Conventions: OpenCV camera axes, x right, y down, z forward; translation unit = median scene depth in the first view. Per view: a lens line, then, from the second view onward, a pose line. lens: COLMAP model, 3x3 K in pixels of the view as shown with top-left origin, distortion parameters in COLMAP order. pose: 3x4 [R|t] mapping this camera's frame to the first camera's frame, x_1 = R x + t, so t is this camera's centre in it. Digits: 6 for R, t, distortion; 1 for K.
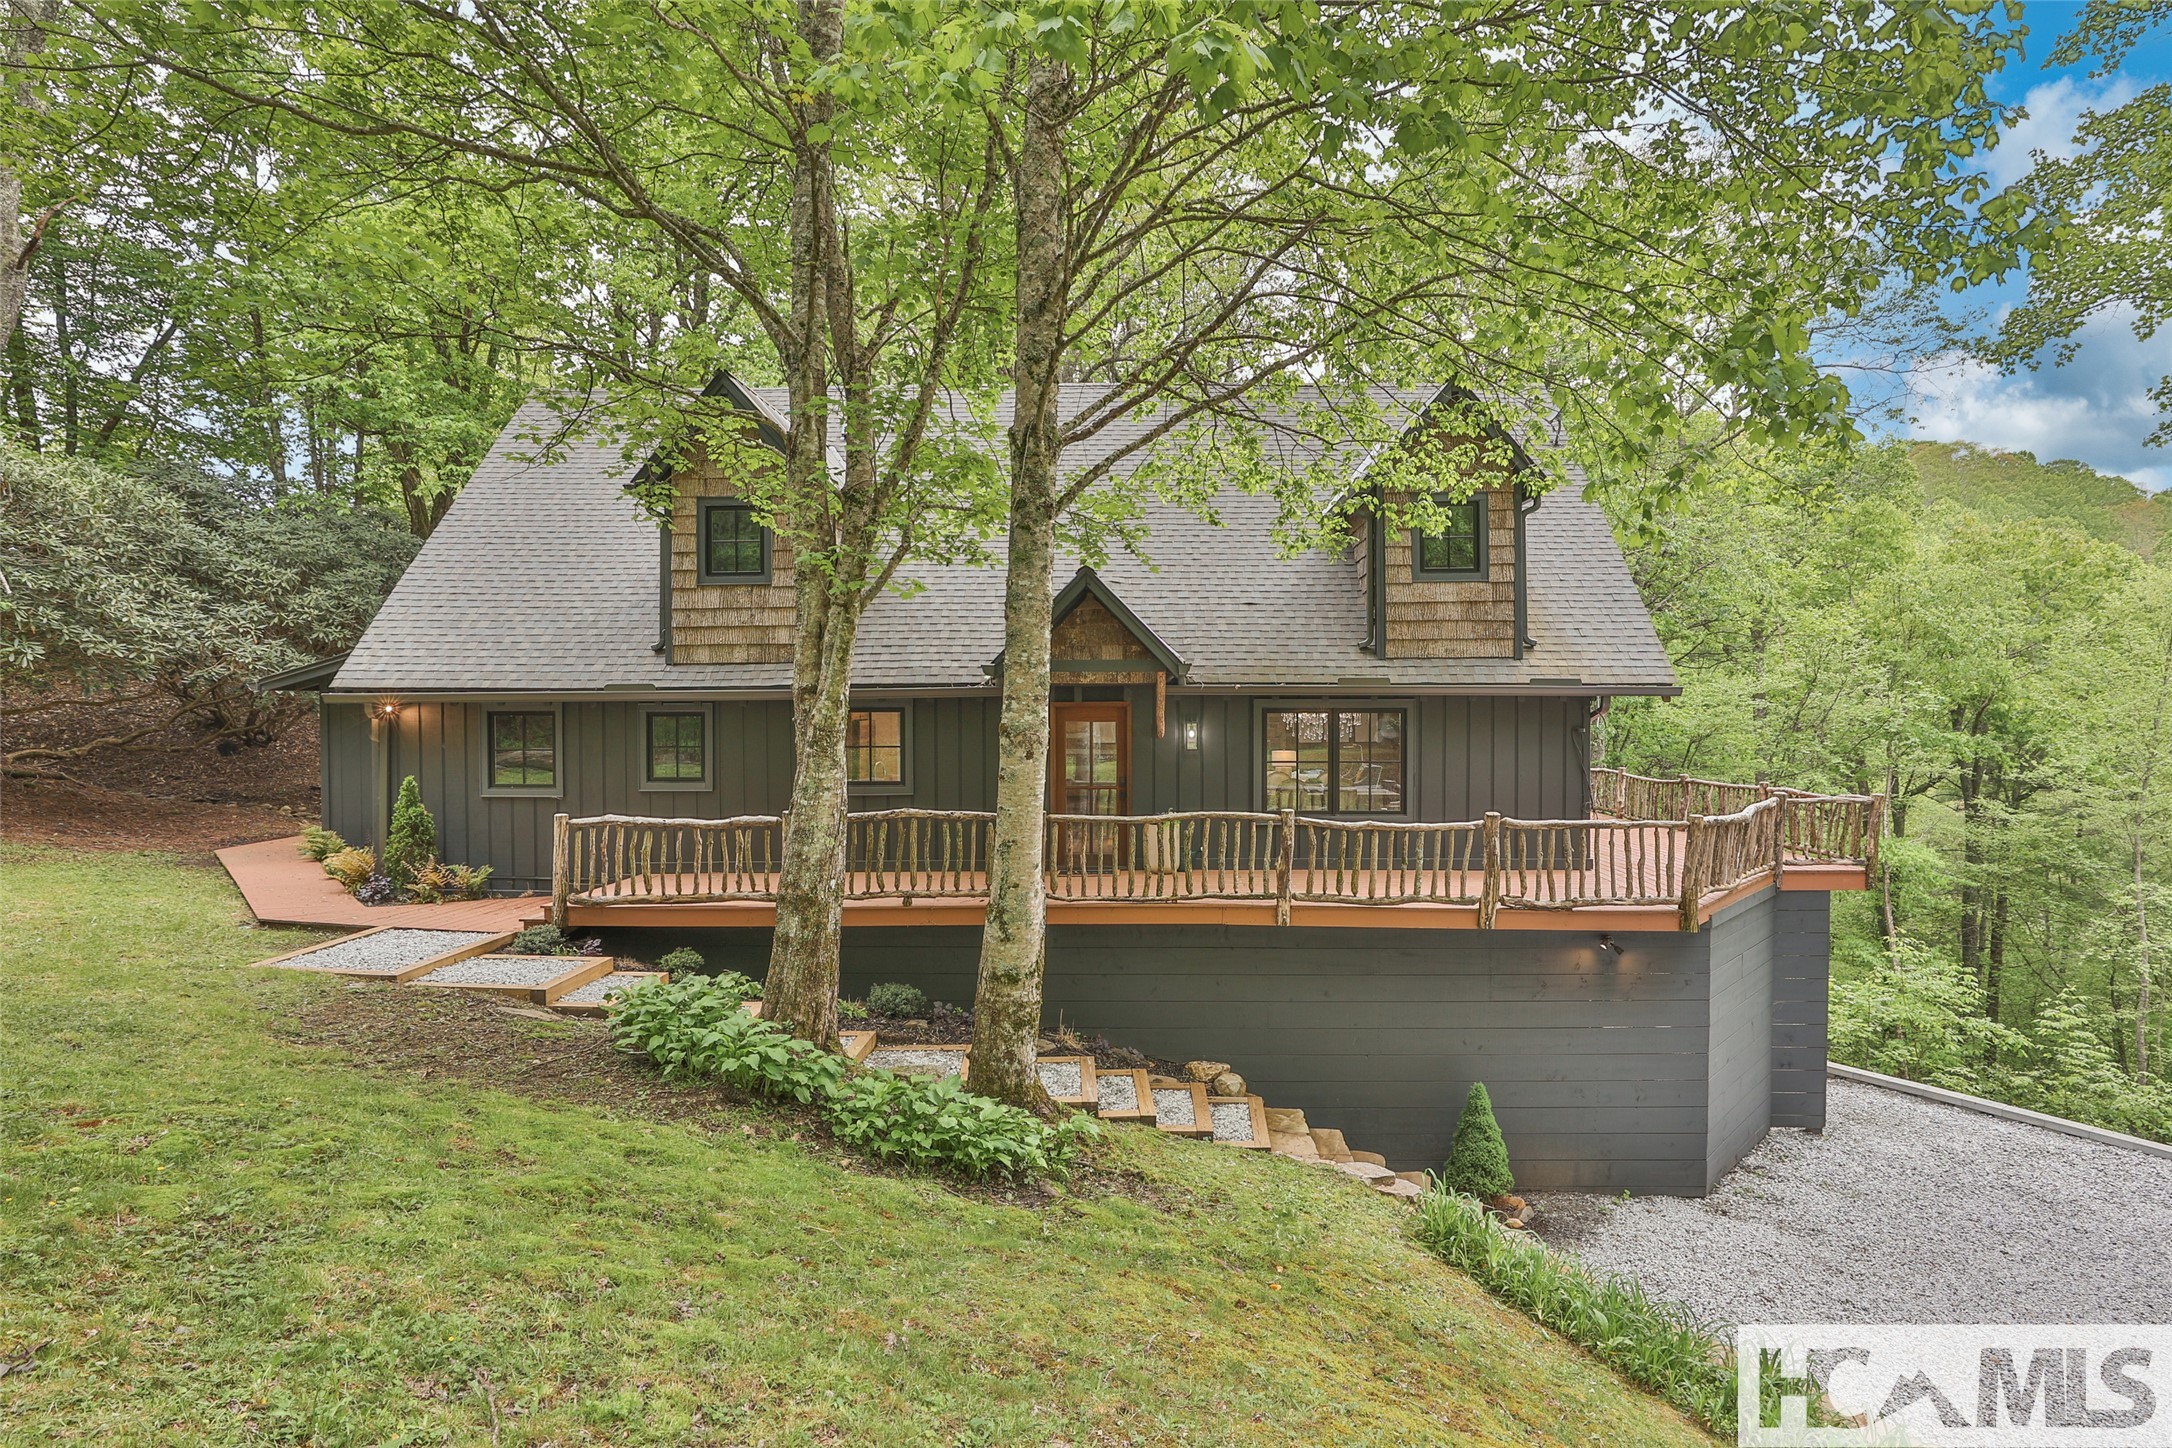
lens RADIAL K [[990.0, 0, 1090.2], [0, 990.0, 715.0], [0, 0, 1]] dist [0.007717, -0.000990]
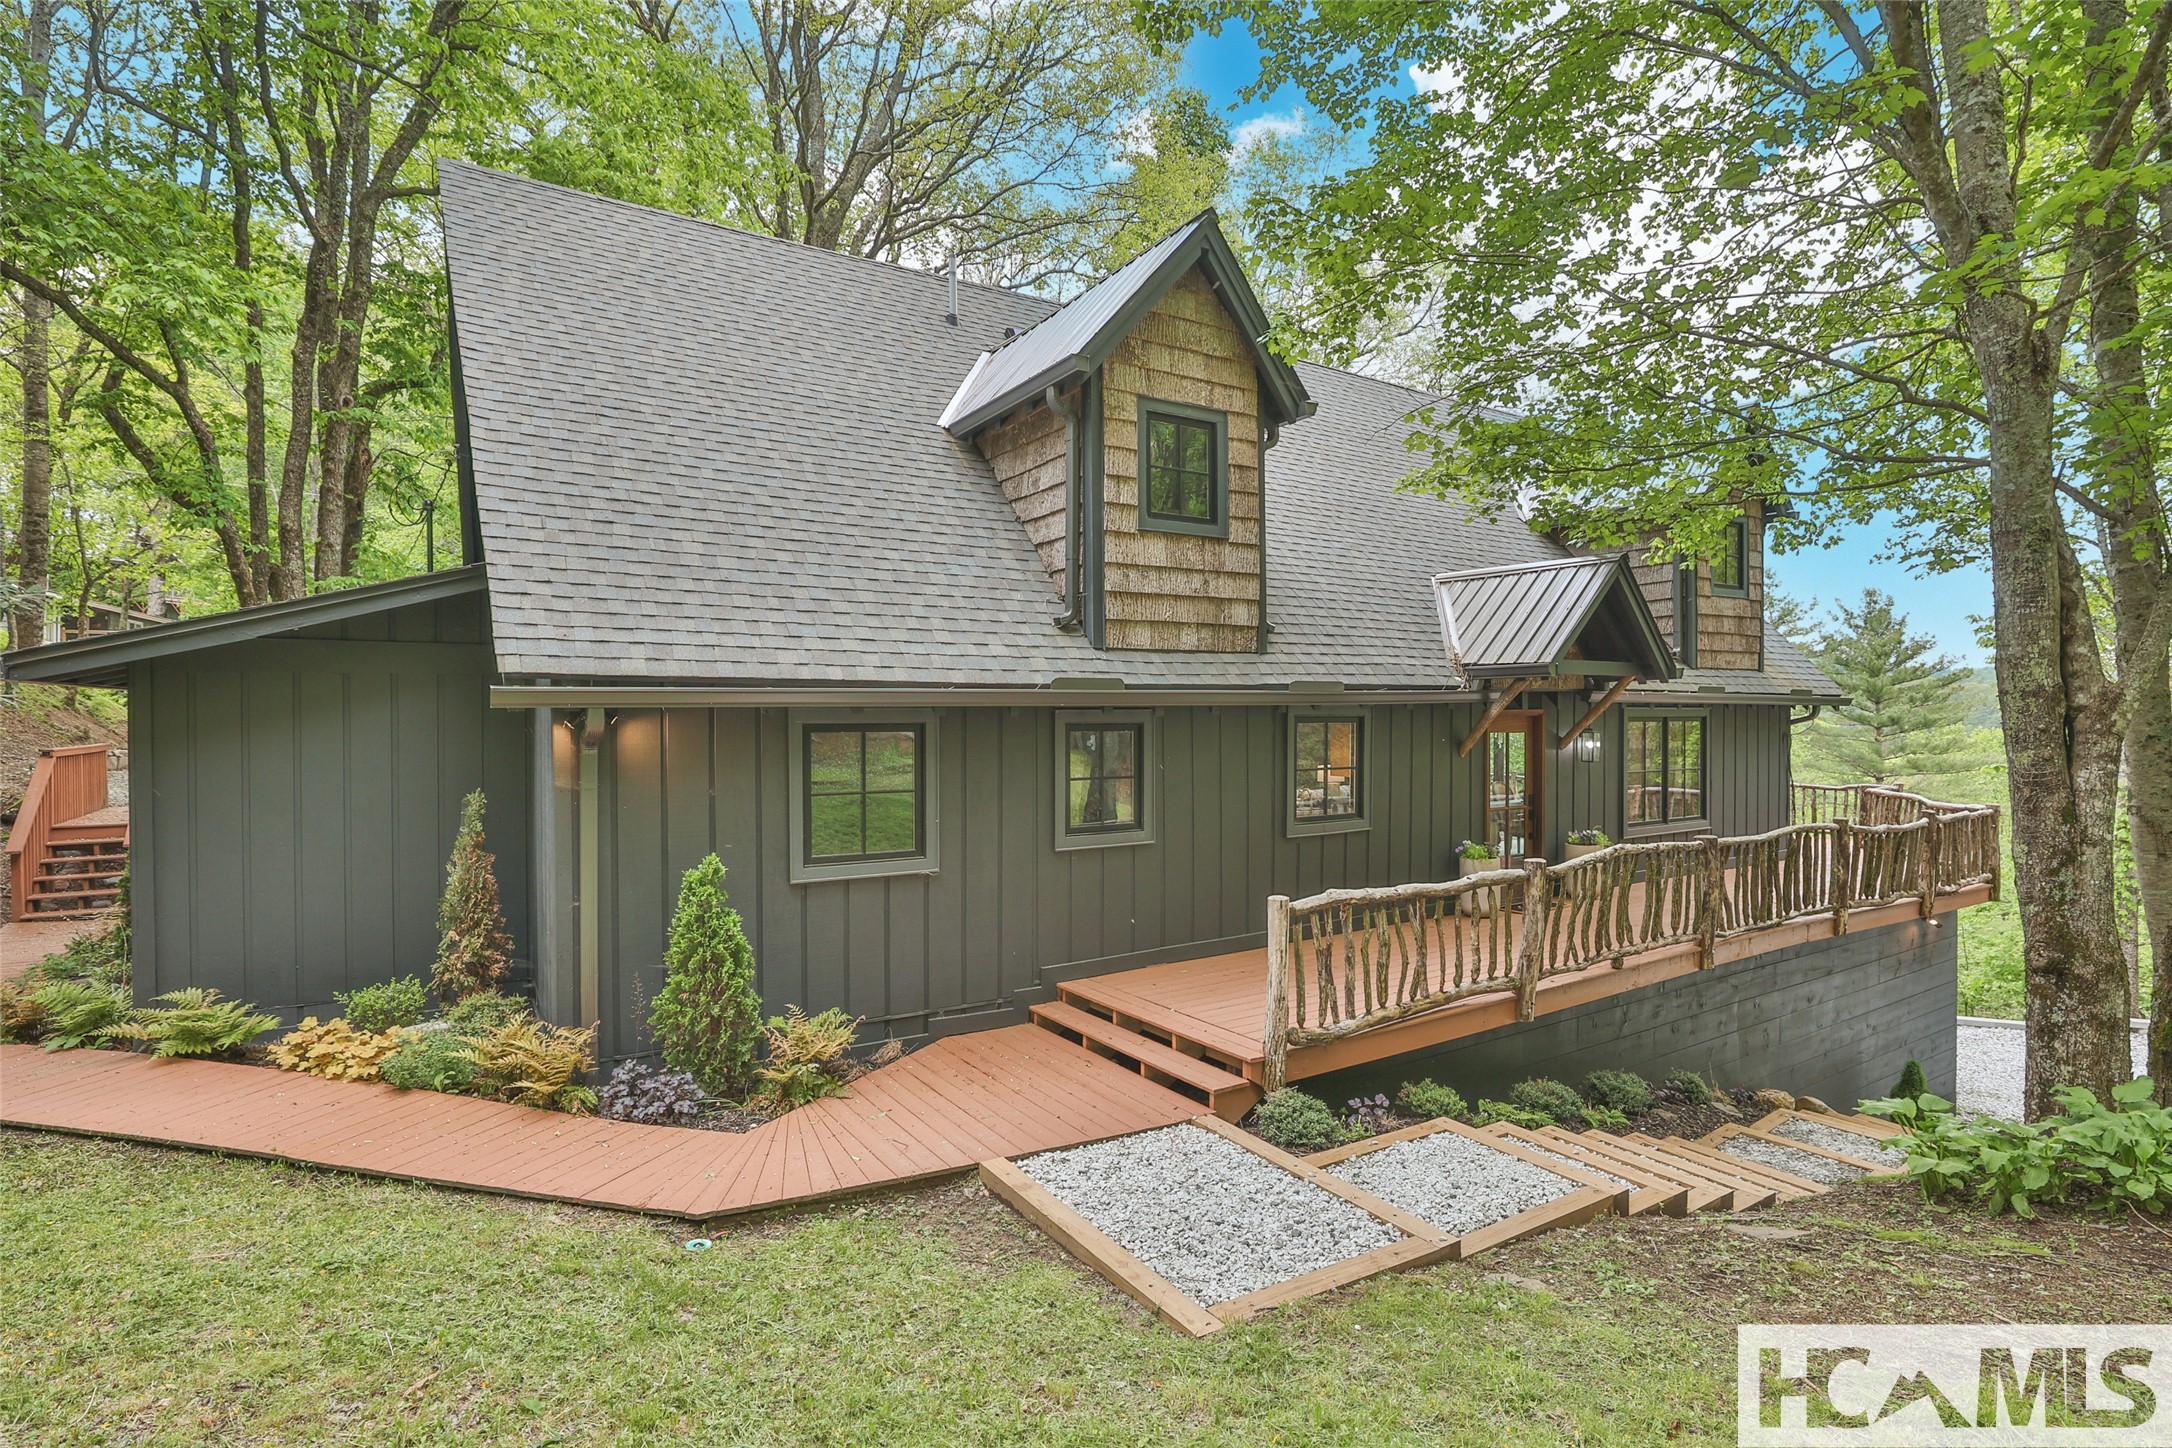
lens RADIAL K [[990.0, 0, 1091.5], [0, 990.0, 728.9], [0, 0, 1]] dist [0.007717, -0.000990]
pose [[0.837282, -0.008415, 0.546706, -0.780314], [0.007529, 0.999964, 0.003862, -0.002156], [-0.546719, 0.000882, 0.837315, 0.470730]]
